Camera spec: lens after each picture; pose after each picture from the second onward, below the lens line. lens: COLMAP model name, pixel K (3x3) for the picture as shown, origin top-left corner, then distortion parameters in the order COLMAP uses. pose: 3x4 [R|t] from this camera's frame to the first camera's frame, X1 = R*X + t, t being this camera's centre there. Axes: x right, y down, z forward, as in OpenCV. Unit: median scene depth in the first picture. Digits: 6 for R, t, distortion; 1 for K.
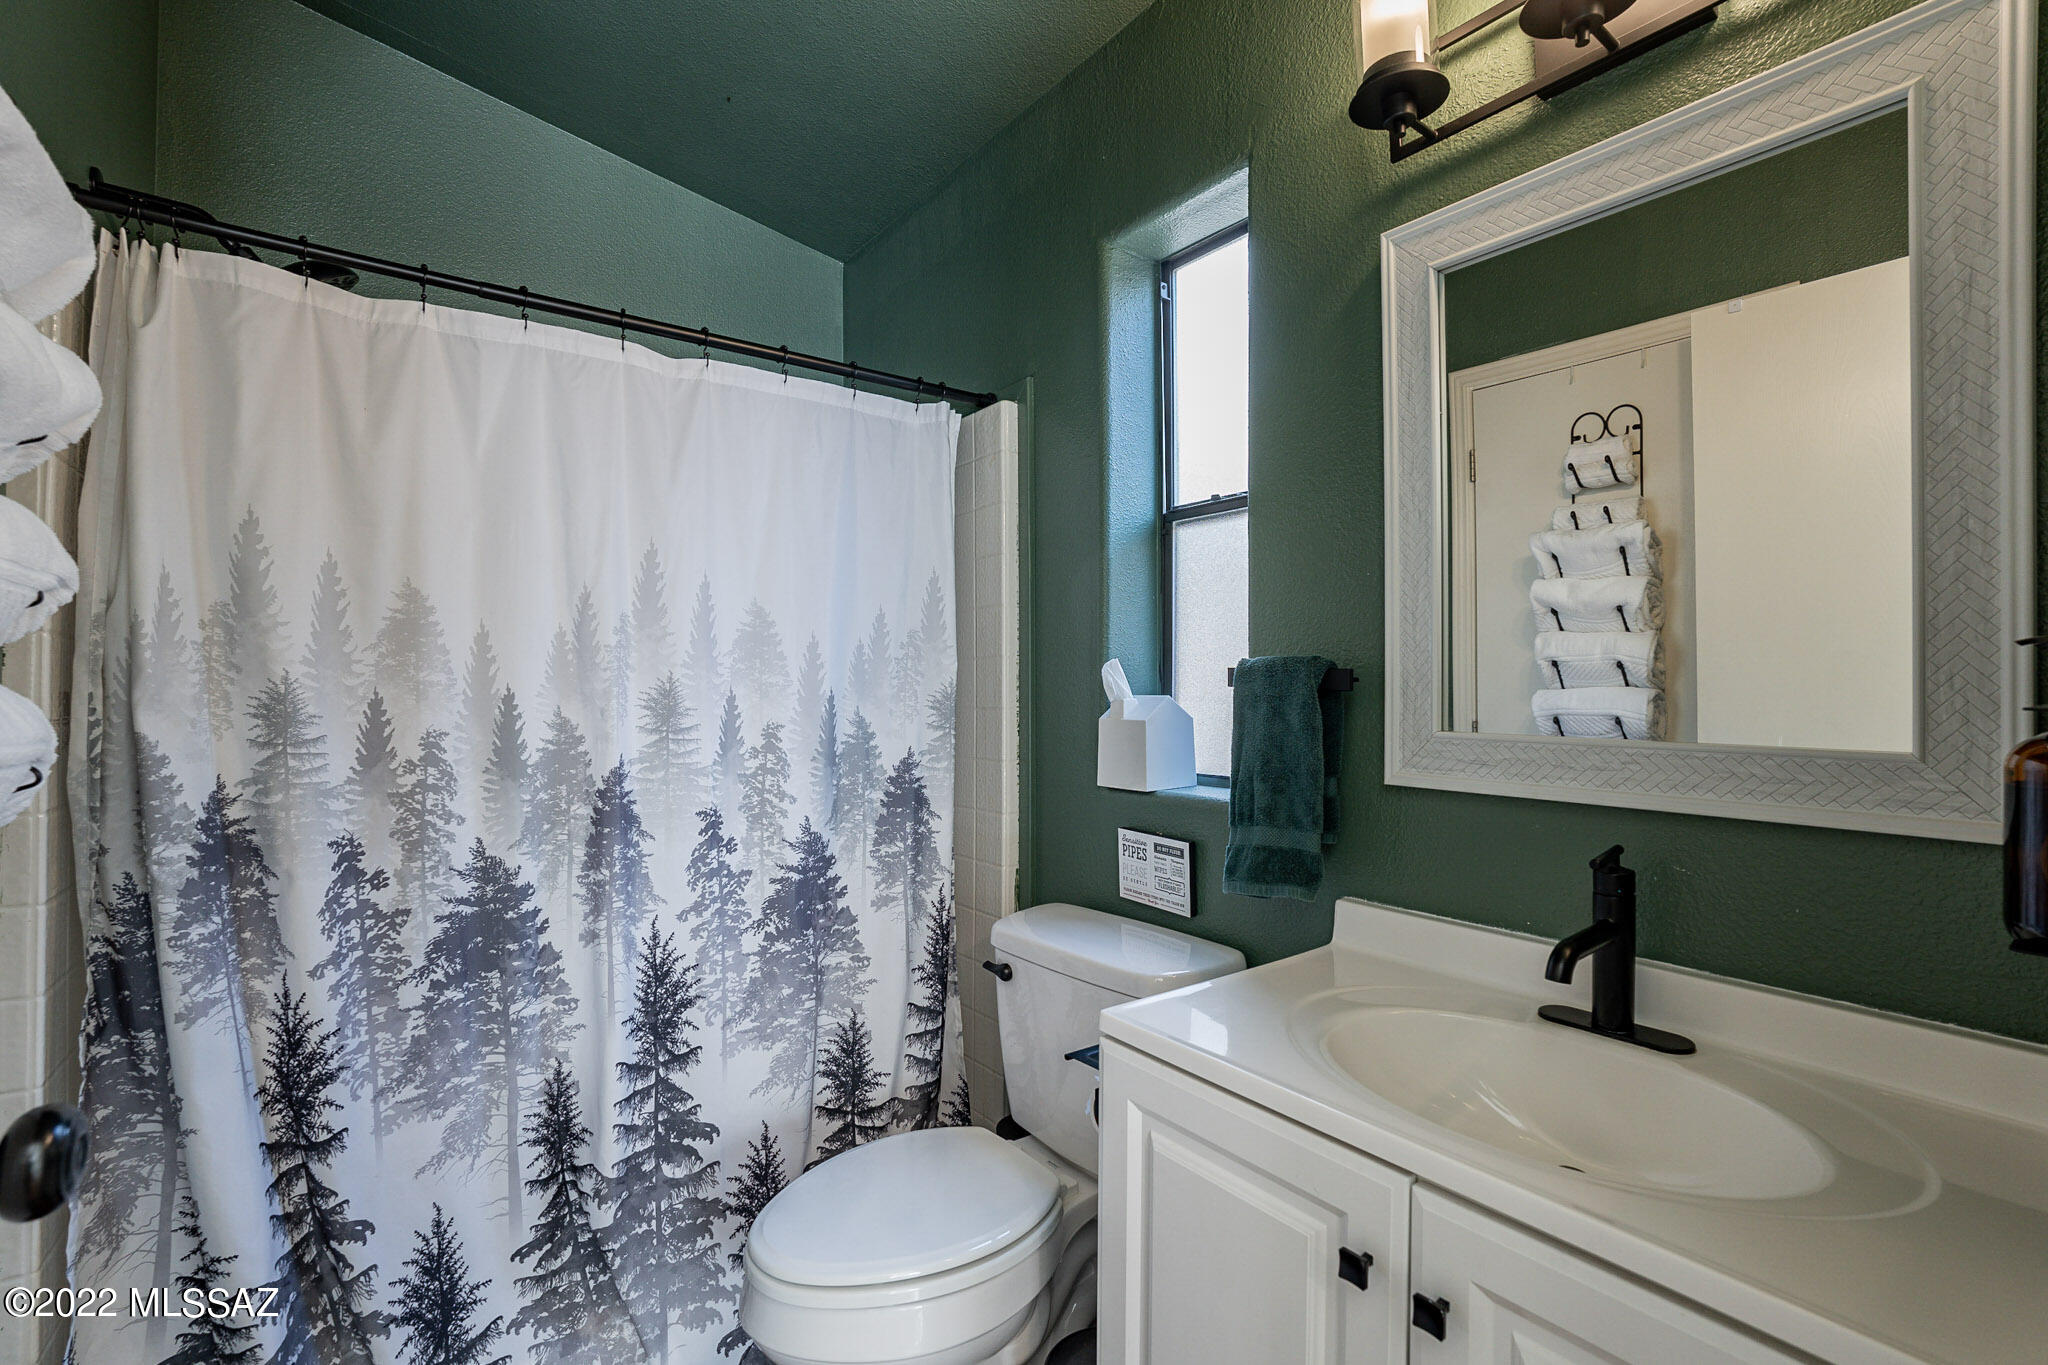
lens RADIAL K [[915.6, 0, 1032.5], [0, 915.6, 687.8], [0, 0, 1]] dist [-0.056880, 0.019024]
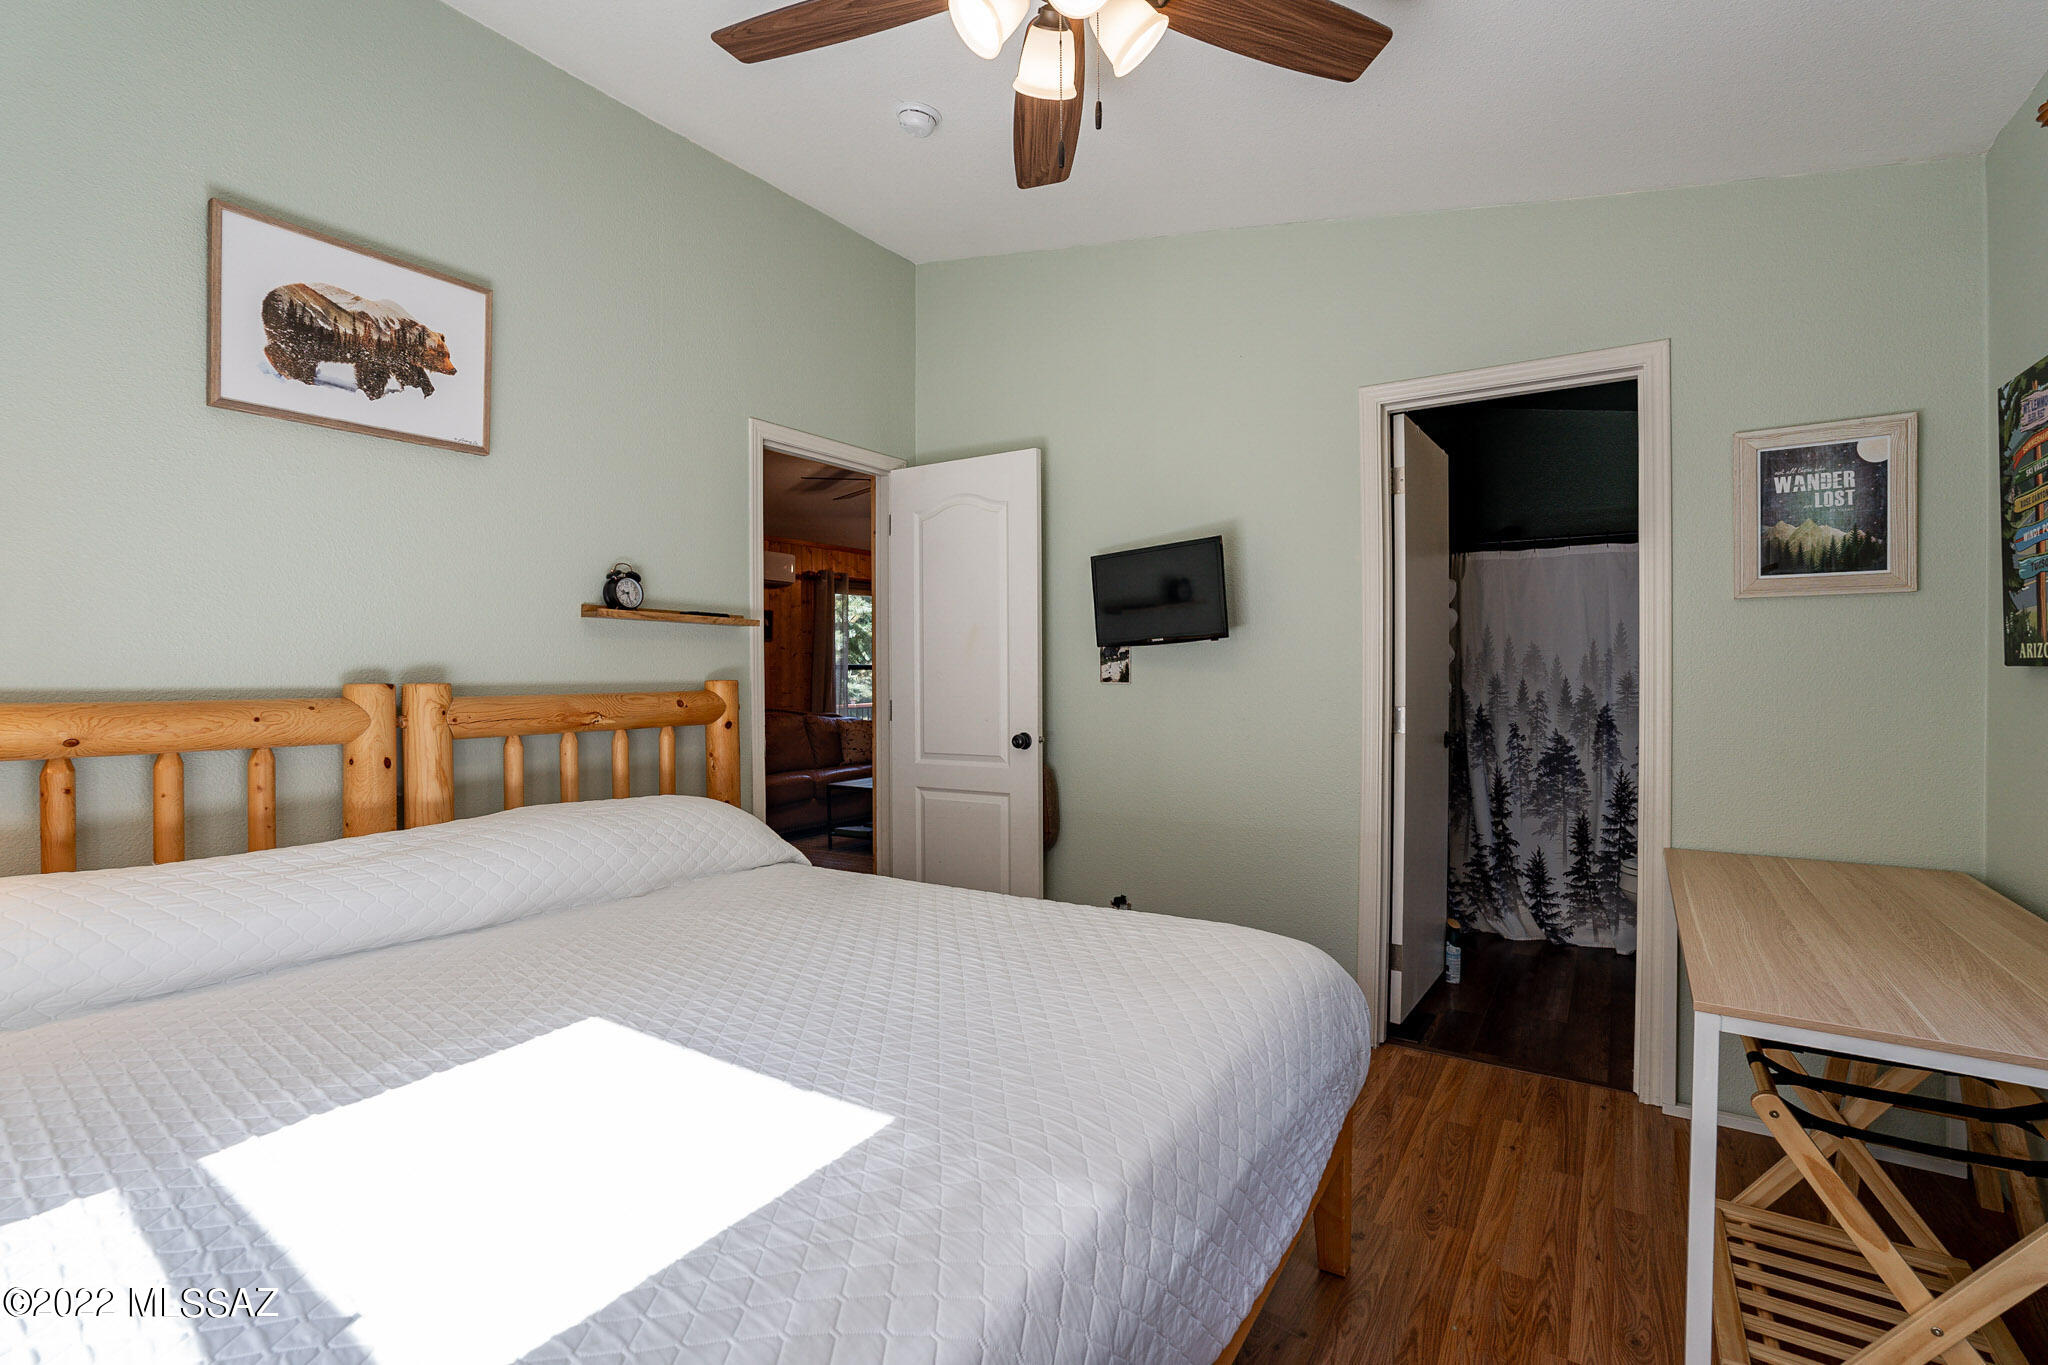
lens RADIAL K [[915.6, 0, 1023.1], [0, 915.6, 672.8], [0, 0, 1]] dist [-0.056880, 0.019024]
pose [[0.341192, -0.000935, -0.939993, 1.576768], [0.011707, 0.999926, 0.003255, -0.043733], [0.939921, -0.012115, 0.341178, -1.661379]]
